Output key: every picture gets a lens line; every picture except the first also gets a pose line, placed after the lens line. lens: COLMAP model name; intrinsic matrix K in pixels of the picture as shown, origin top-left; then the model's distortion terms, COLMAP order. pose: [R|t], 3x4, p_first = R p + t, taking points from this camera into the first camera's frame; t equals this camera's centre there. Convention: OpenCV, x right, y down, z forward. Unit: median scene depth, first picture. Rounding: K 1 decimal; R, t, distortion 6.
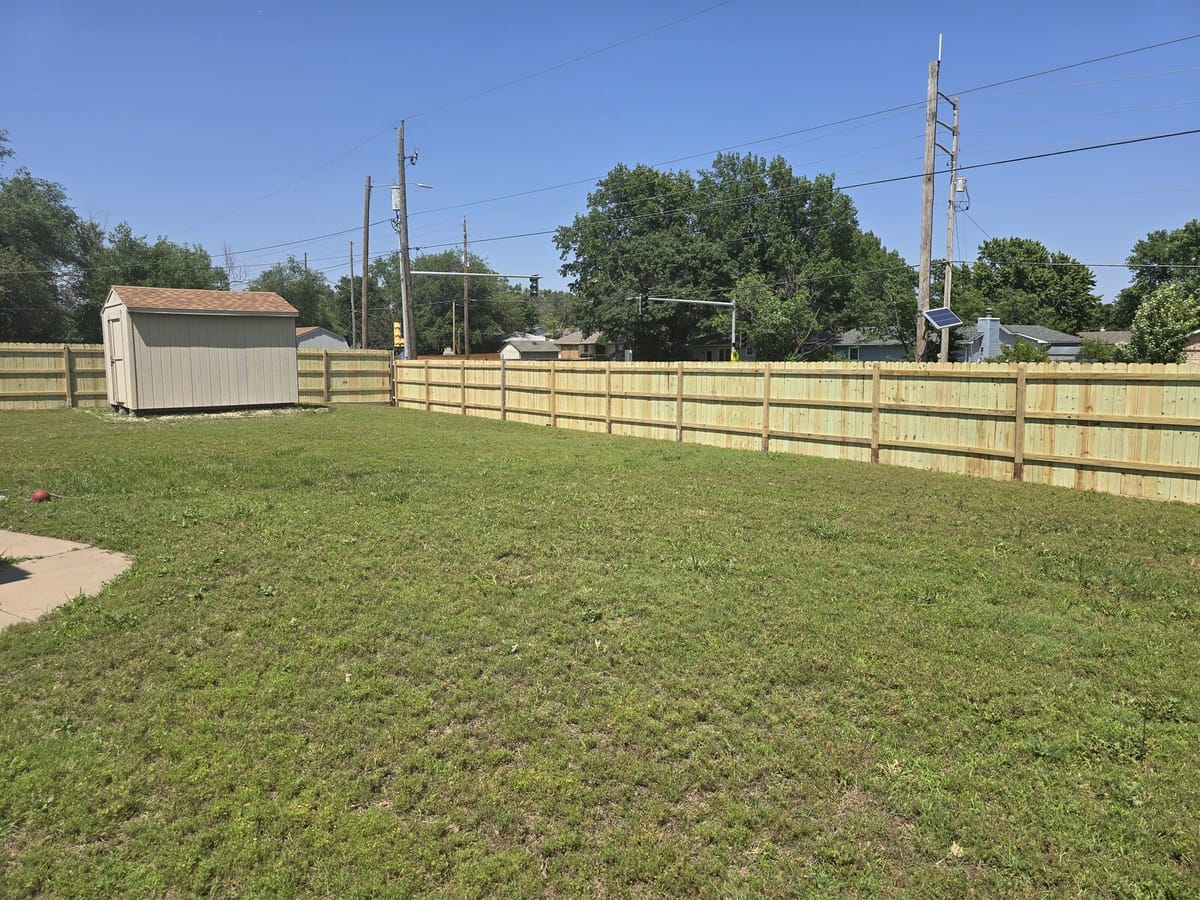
lens RADIAL K [[807.7, 0, 596.9], [0, 807.7, 443.5], [0, 0, 1]] dist [0.087014, -0.087698]
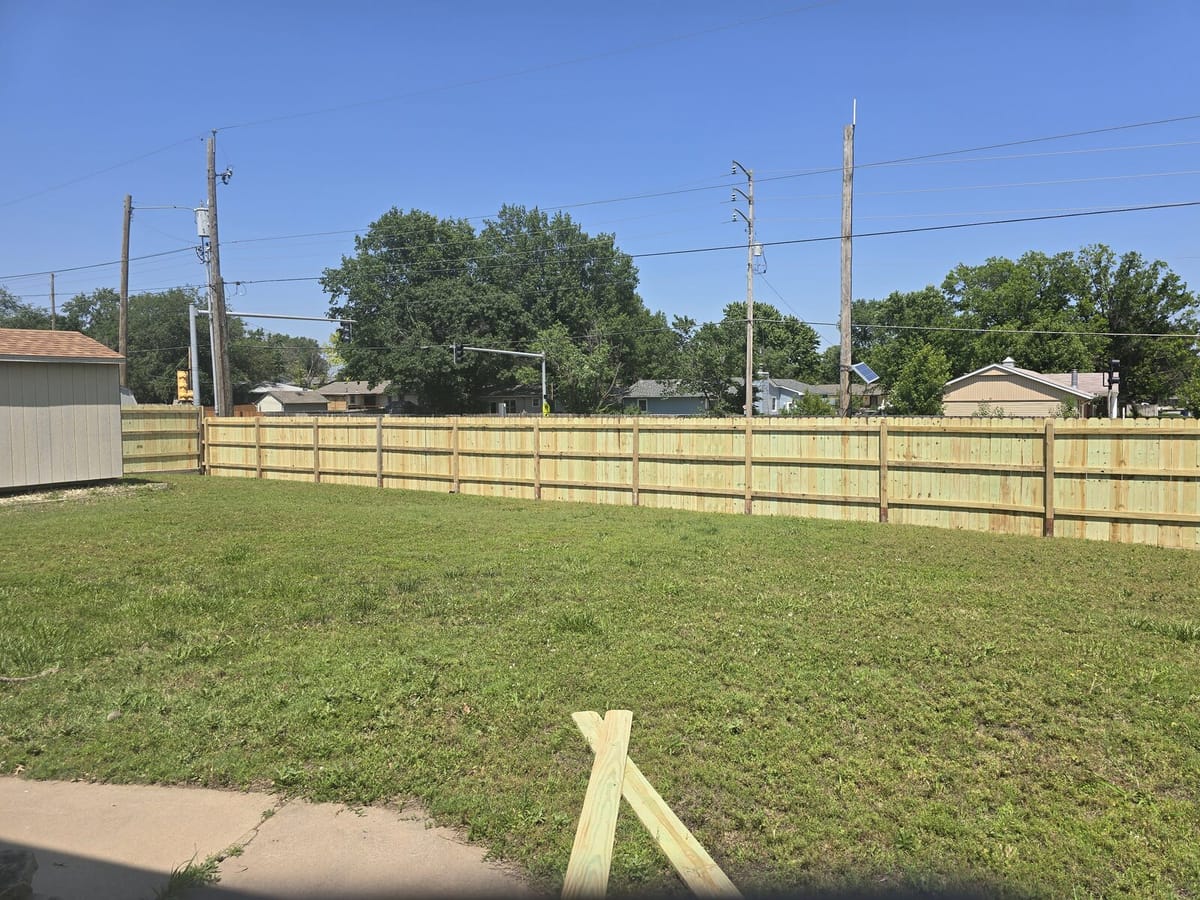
lens RADIAL K [[807.7, 0, 596.9], [0, 807.7, 443.5], [0, 0, 1]] dist [0.087014, -0.087698]
pose [[0.944798, -0.021517, 0.326947, -0.194712], [0.041548, 0.997654, -0.054408, -0.020908], [-0.325010, 0.064989, 0.943475, 0.135828]]
